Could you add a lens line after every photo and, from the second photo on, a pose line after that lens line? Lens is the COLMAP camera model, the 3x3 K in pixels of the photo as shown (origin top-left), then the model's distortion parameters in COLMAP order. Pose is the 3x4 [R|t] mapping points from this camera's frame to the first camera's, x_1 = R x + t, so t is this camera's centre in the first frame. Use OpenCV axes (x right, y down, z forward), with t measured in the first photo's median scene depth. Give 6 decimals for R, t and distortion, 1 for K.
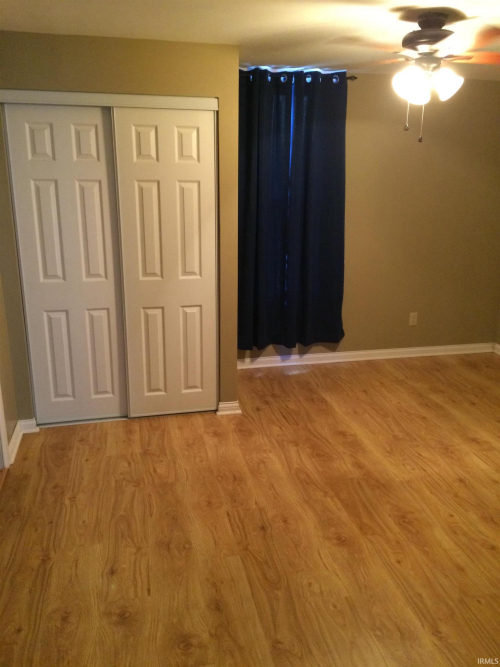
lens RADIAL K [[564.1, 0, 251.8], [0, 564.1, 333.3], [0, 0, 1]] dist [0.084160, -0.109670]
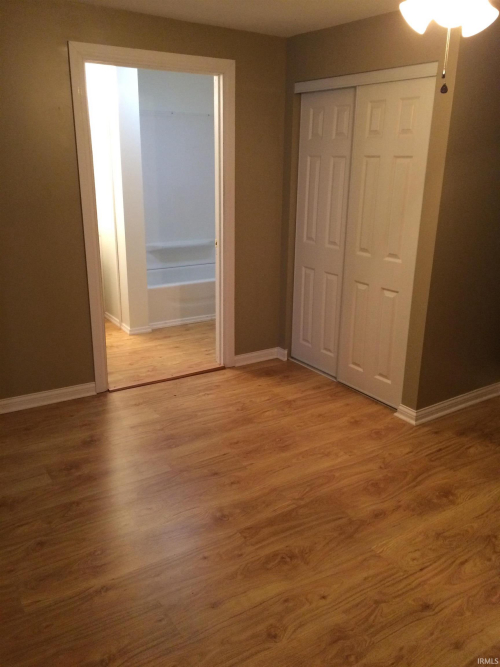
lens RADIAL K [[564.1, 0, 251.8], [0, 564.1, 333.3], [0, 0, 1]] dist [0.084160, -0.109670]
pose [[0.354411, 0.278723, -0.892584, 0.758285], [-0.268676, 0.944646, 0.188300, -0.108055], [0.895660, 0.173080, 0.409679, 0.463339]]
